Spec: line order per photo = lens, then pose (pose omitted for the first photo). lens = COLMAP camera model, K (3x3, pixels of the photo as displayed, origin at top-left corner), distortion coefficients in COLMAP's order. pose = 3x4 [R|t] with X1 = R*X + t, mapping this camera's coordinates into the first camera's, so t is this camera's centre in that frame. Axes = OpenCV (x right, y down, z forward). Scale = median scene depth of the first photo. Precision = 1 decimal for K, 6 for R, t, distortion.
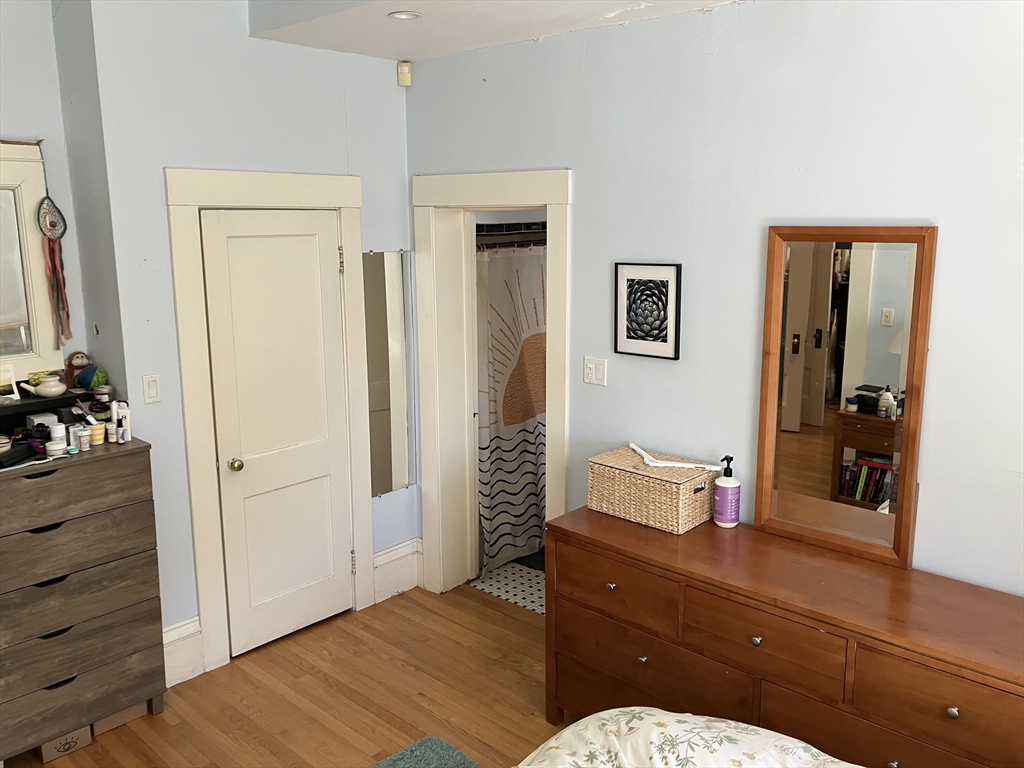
lens RADIAL K [[836.3, 0, 510.7], [0, 836.3, 380.3], [0, 0, 1]] dist [0.001219, 0.009314]
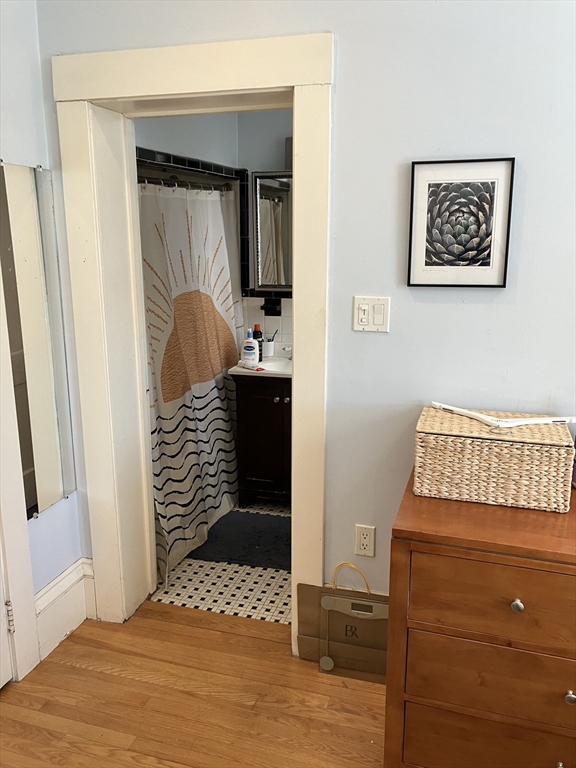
lens RADIAL K [[627.2, 0, 290.7], [0, 627.2, 387.6], [0, 0, 1]] dist [0.001219, 0.009314]
pose [[0.901083, -0.099290, 0.422126, -0.227209], [0.080781, 0.994829, 0.061559, 0.015503], [-0.426055, -0.021370, 0.904445, 0.541081]]
